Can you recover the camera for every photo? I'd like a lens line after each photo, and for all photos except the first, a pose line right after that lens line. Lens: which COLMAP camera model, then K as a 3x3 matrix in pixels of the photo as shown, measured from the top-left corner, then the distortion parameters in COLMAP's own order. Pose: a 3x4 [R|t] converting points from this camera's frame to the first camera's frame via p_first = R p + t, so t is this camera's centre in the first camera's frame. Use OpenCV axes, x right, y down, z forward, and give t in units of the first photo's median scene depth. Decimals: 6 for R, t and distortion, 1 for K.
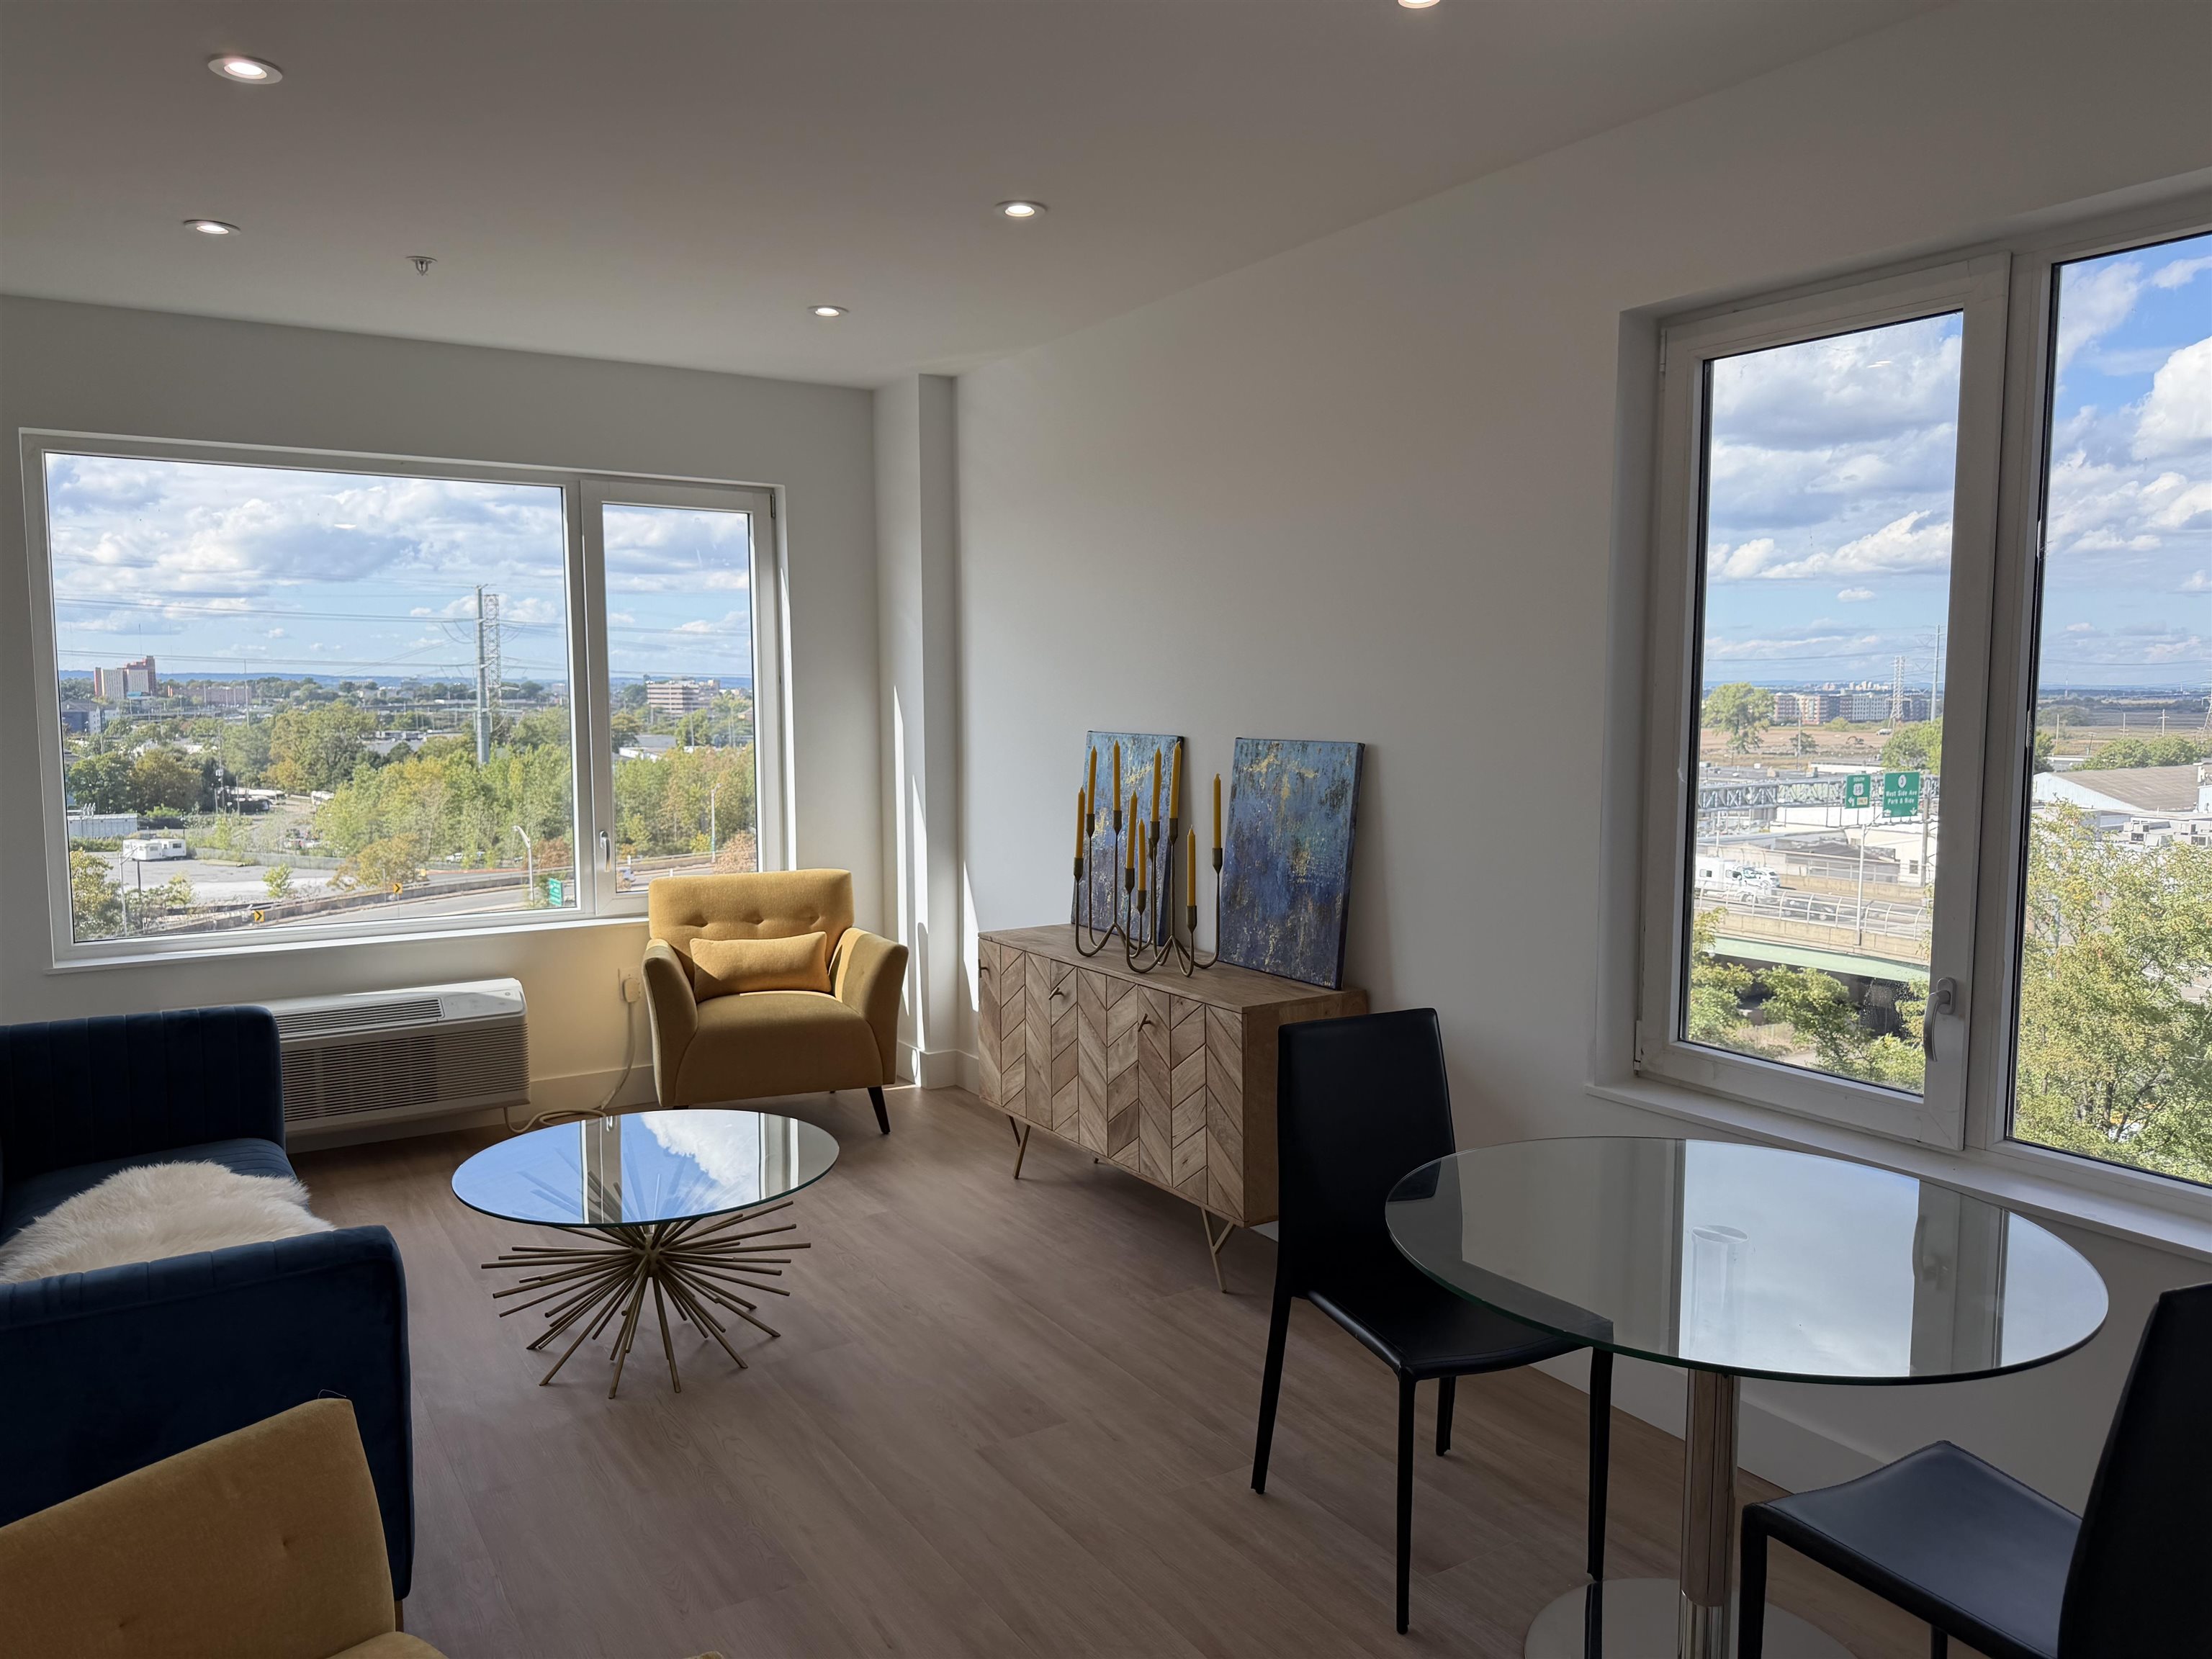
lens RADIAL K [[1557.4, 0, 1103.3], [0, 1557.4, 828.0], [0, 0, 1]] dist [0.054327, -0.083875]
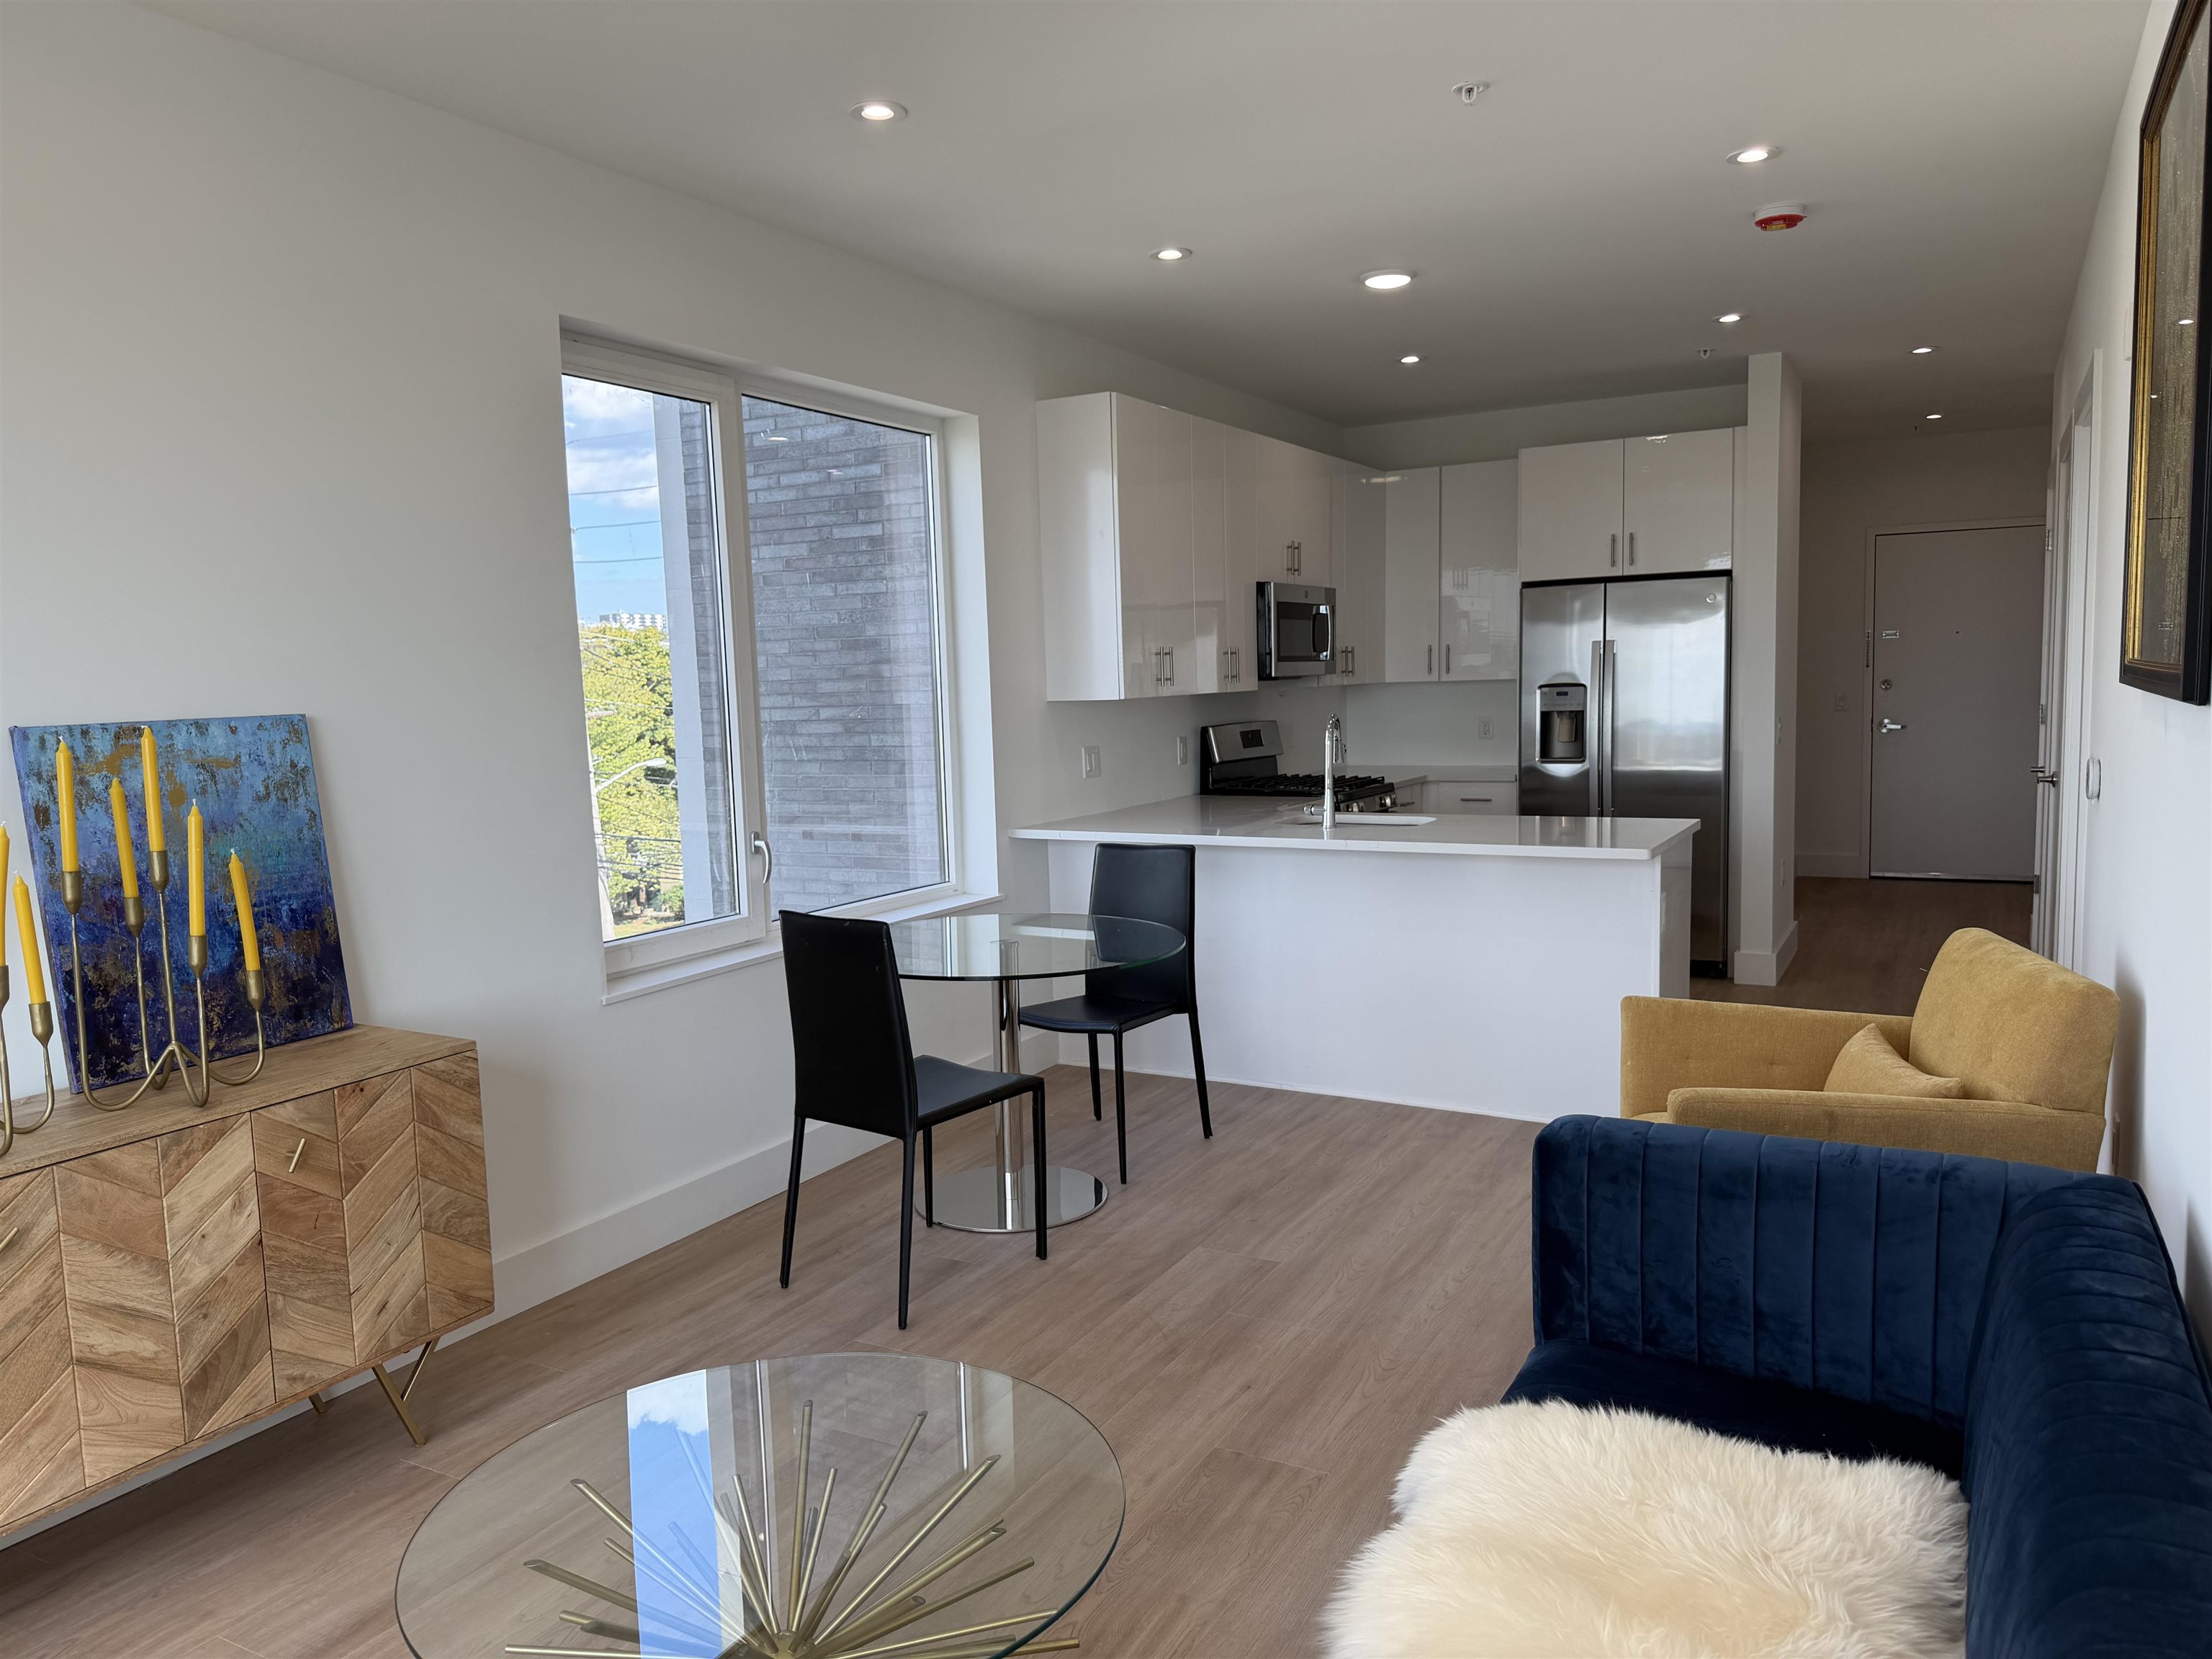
lens RADIAL K [[1557.4, 0, 1103.3], [0, 1557.4, 828.0], [0, 0, 1]] dist [0.054327, -0.083875]
pose [[-0.485919, -0.077290, 0.870580, -0.515077], [0.111238, 0.982512, 0.149316, -0.050828], [-0.866896, 0.169397, -0.468824, 0.735582]]
